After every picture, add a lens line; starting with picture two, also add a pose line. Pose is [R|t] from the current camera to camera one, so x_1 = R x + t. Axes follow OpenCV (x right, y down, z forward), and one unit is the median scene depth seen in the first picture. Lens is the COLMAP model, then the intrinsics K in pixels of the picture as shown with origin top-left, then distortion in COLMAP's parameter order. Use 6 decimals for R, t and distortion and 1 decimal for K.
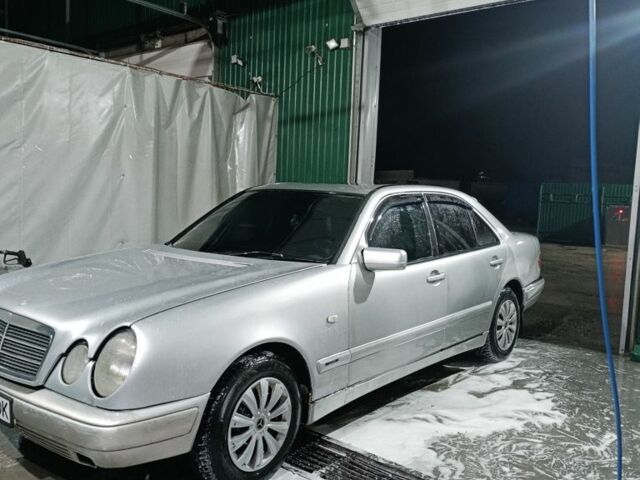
lens RADIAL K [[596.9, 0, 320.0], [0, 596.9, 240.0], [0, 0, 1]] dist [0.042334, -0.081621]
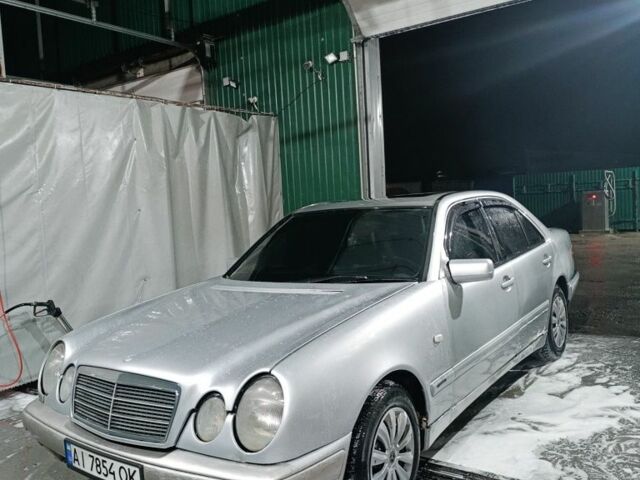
lens RADIAL K [[596.9, 0, 320.0], [0, 596.9, 240.0], [0, 0, 1]] dist [0.042334, -0.081621]
pose [[0.992696, -0.102417, 0.063759, -0.122300], [0.103686, 0.994466, -0.016912, -0.016524], [-0.061674, 0.023399, 0.997822, 0.024798]]
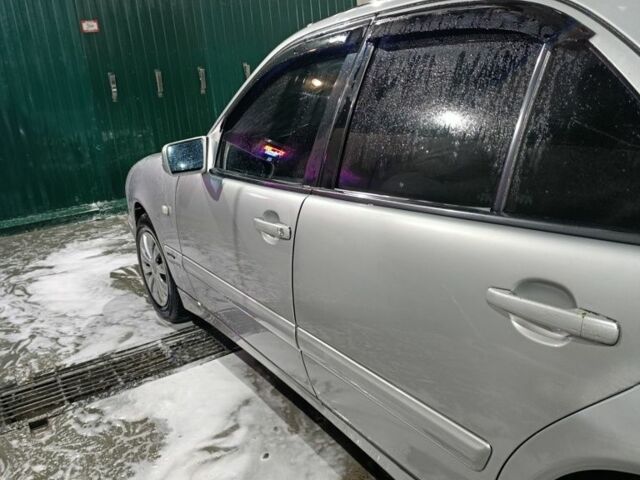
lens RADIAL K [[596.9, 0, 320.0], [0, 596.9, 240.0], [0, 0, 1]] dist [0.042334, -0.081621]
pose [[-0.339083, 0.262536, -0.903381, 0.436858], [0.001597, 0.960430, 0.278516, -0.041322], [0.940755, 0.092997, -0.326085, 0.866197]]
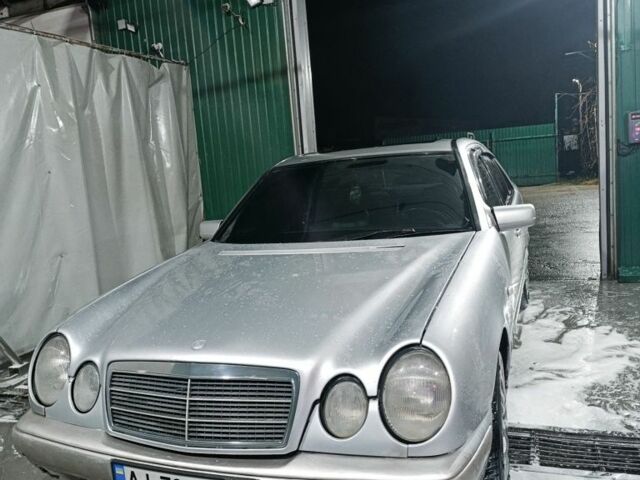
lens RADIAL K [[598.3, 0, 331.1], [0, 598.3, 238.8], [0, 0, 1]] dist [0.008324, -0.020218]
pose [[0.934834, -0.158380, 0.317808, -0.282664], [0.144633, 0.987245, 0.066554, -0.022834], [-0.324295, -0.016251, 0.945816, 0.143963]]
